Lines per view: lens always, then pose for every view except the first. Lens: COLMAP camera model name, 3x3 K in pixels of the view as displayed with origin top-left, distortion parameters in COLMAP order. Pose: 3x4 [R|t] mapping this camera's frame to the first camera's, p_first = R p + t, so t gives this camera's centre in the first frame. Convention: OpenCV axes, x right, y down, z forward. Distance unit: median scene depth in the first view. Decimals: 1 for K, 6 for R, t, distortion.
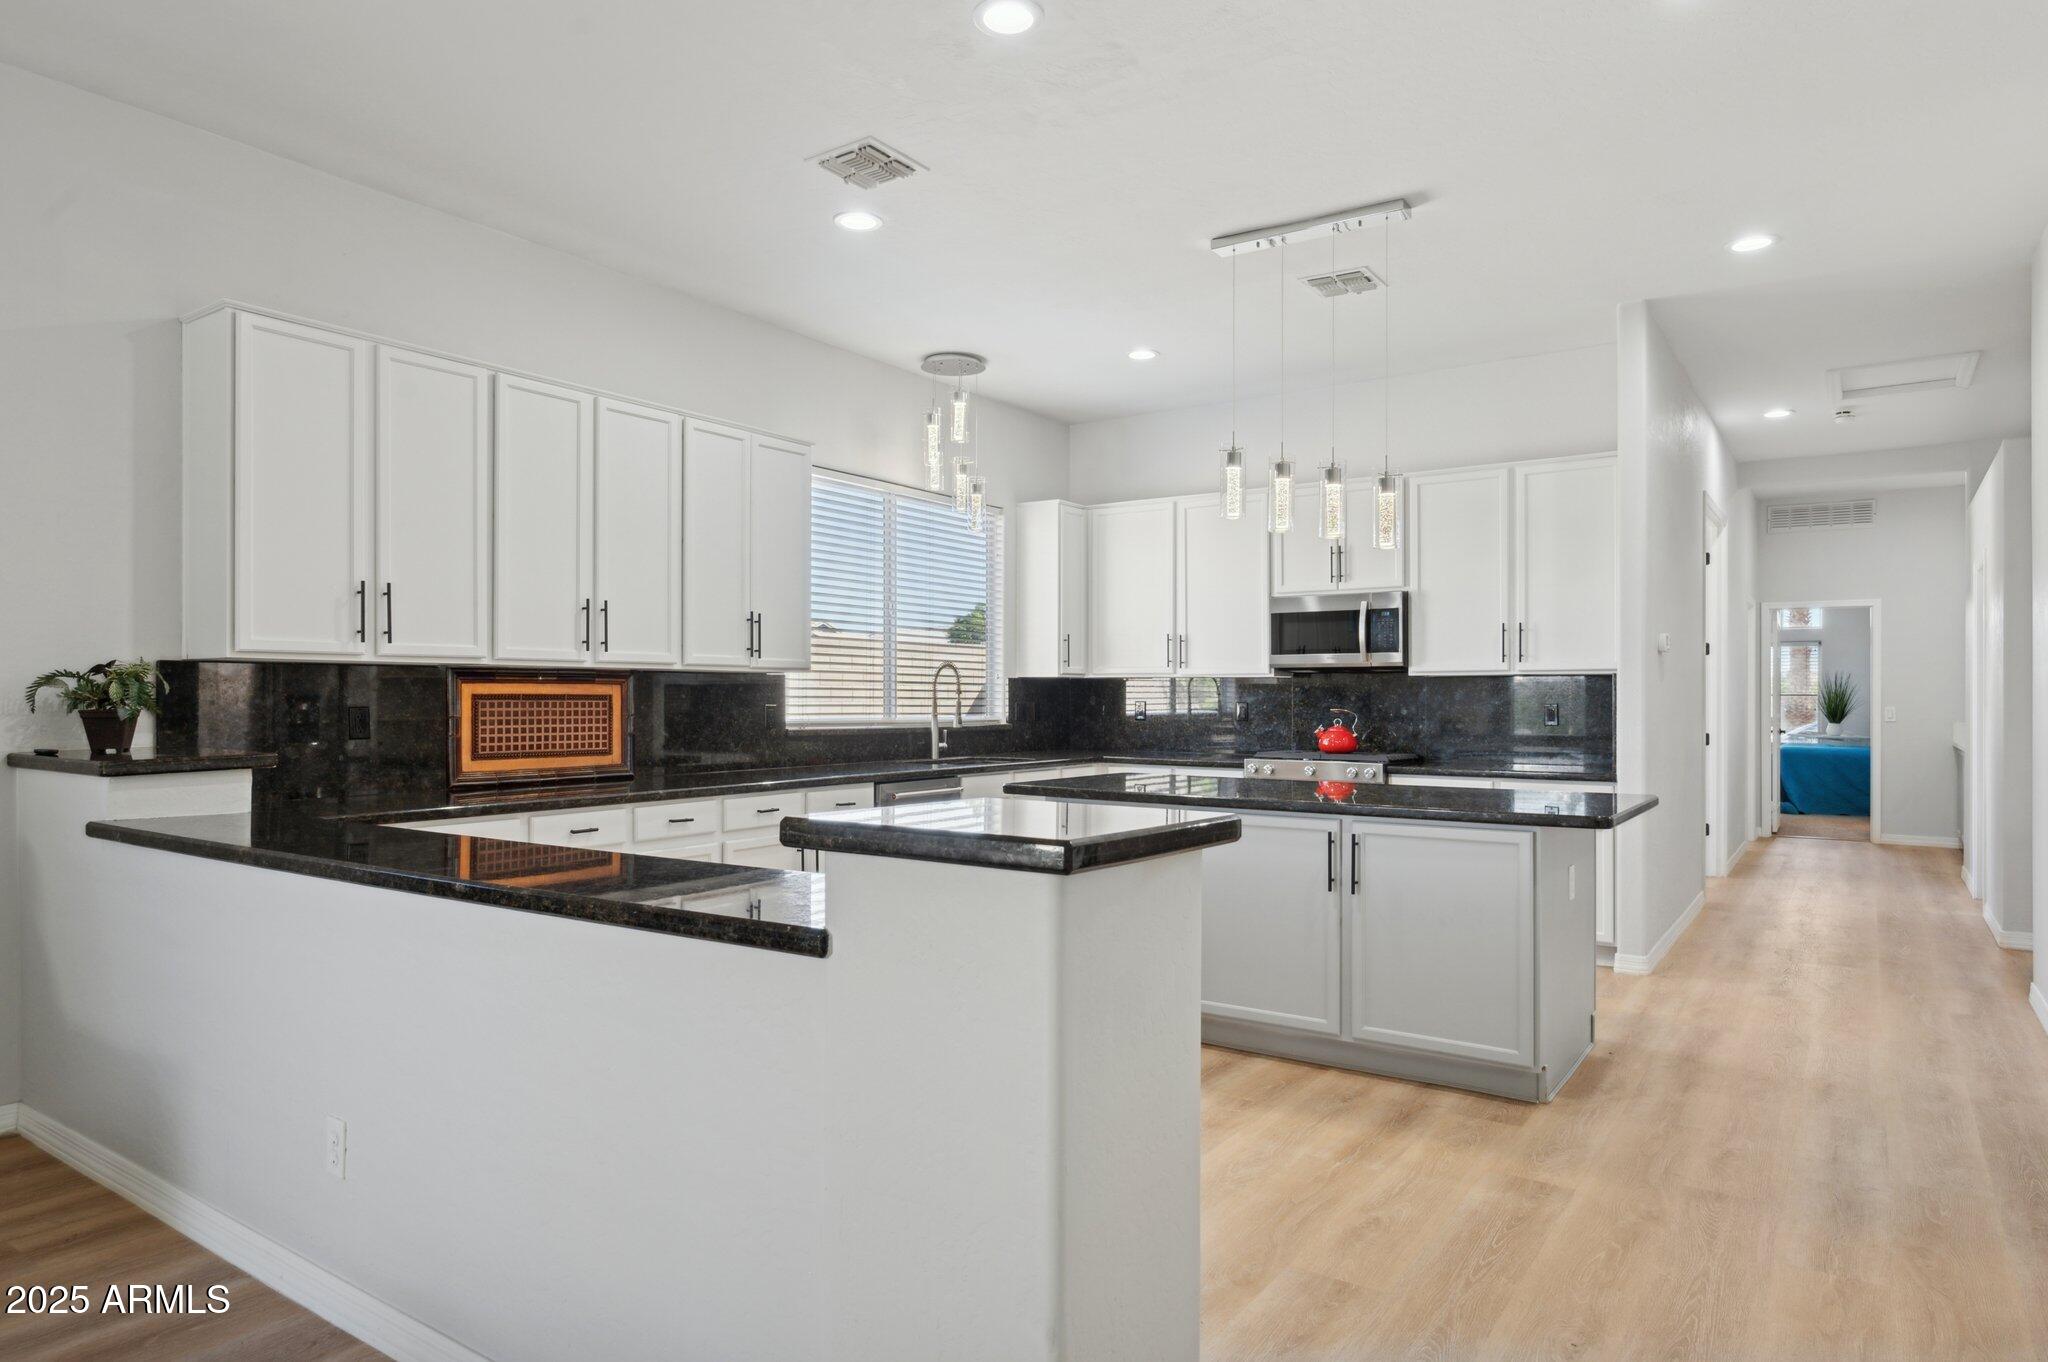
lens RADIAL K [[1198.5, 0, 1018.5], [0, 1198.5, 688.8], [0, 0, 1]] dist [-0.004150, -0.001499]
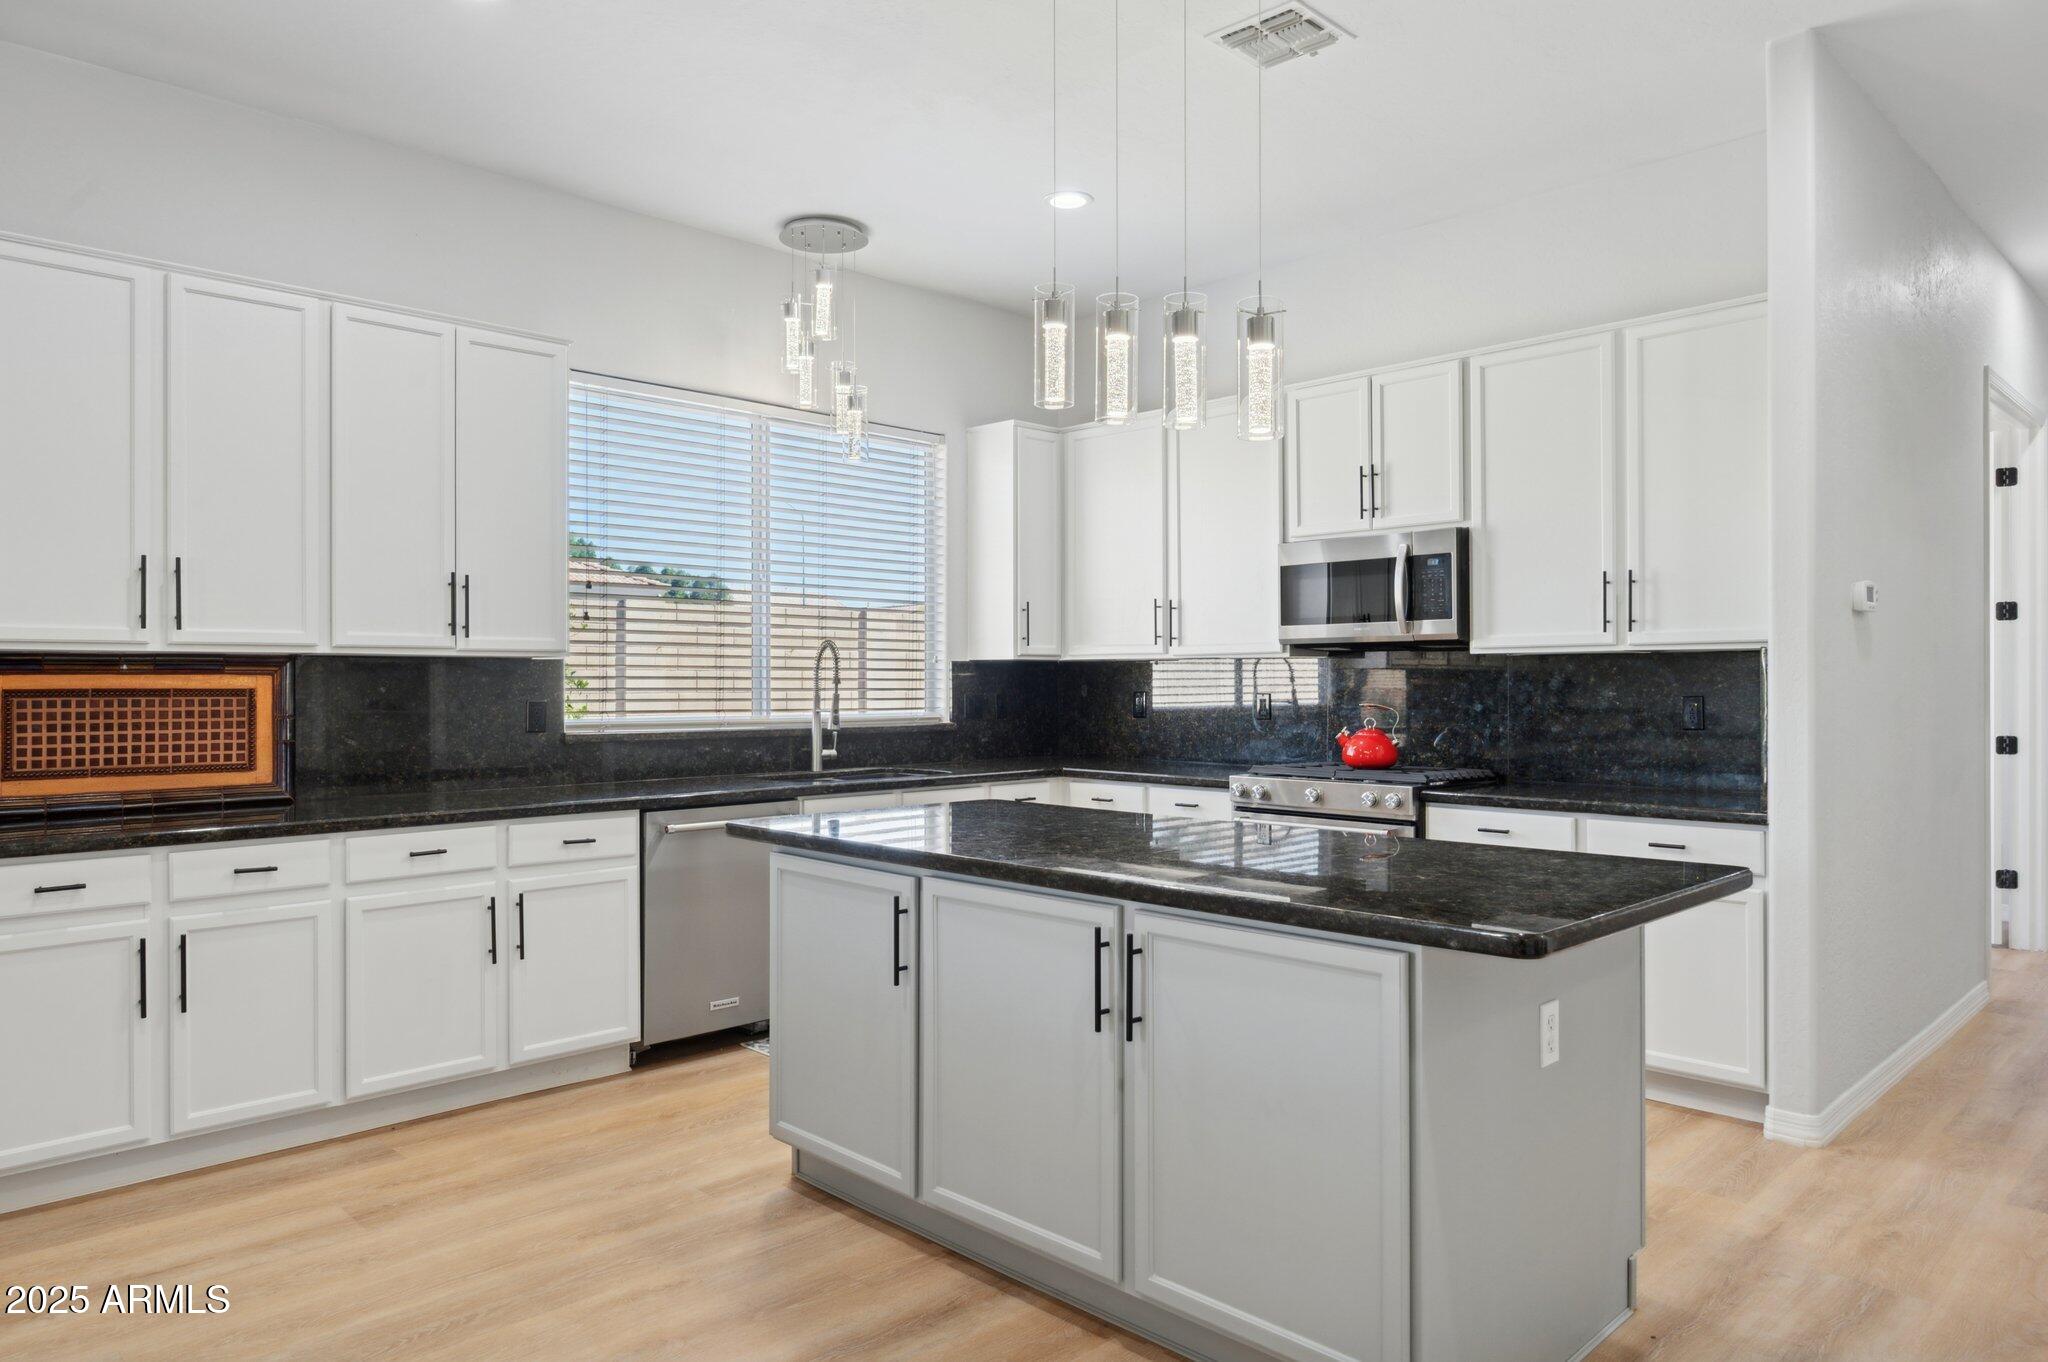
lens RADIAL K [[1301.6, 0, 1032.2], [0, 1301.6, 675.8], [0, 0, 1]] dist [-0.003270, -0.000175]
pose [[0.983704, -0.005294, -0.179718, 0.234150], [0.005691, 0.999982, 0.001692, -0.001387], [0.179706, -0.002687, 0.983717, 0.262532]]
